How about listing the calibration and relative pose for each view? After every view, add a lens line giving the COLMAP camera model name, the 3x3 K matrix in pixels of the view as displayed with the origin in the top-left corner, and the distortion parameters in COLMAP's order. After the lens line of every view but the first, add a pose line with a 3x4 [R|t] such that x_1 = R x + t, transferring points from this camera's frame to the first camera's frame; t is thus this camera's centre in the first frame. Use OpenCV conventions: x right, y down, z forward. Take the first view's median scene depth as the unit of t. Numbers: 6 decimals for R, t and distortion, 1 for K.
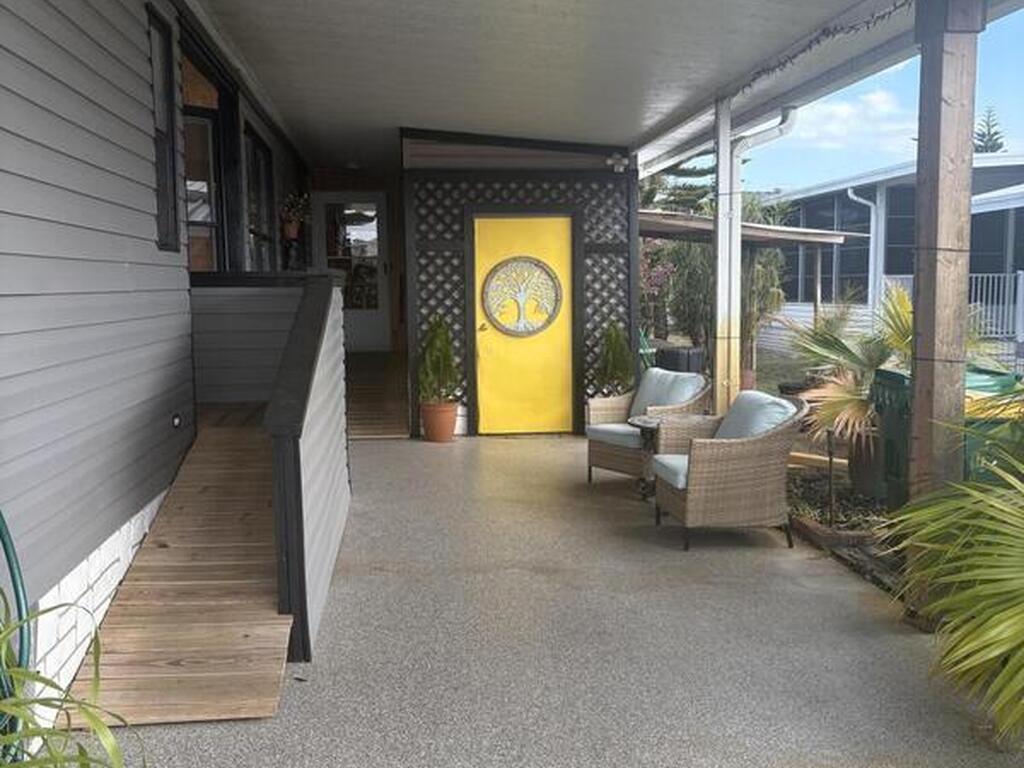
lens RADIAL K [[1017.4, 0, 513.1], [0, 1017.4, 386.9], [0, 0, 1]] dist [0.053991, 0.000000]
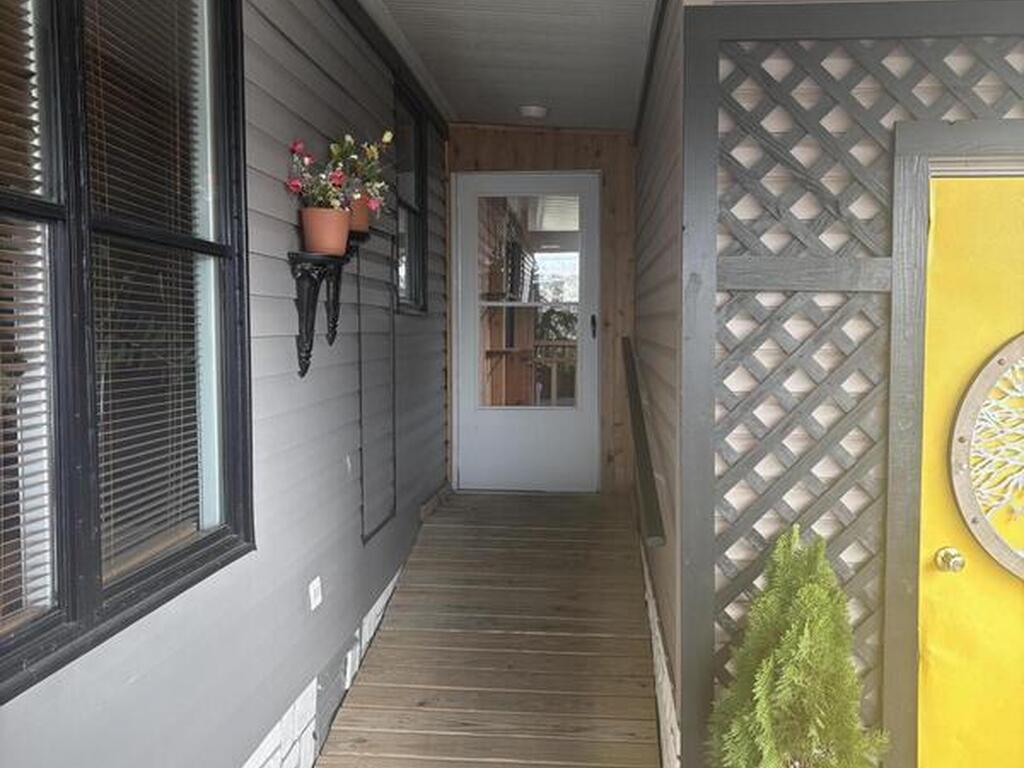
lens RADIAL K [[1017.4, 0, 510.2], [0, 1017.4, 385.5], [0, 0, 1]] dist [0.053991, 0.000000]
pose [[0.980890, 0.025129, -0.192934, -0.095469], [-0.032720, 0.998807, -0.036259, -0.093858], [0.191793, 0.041879, 0.980542, 0.701800]]
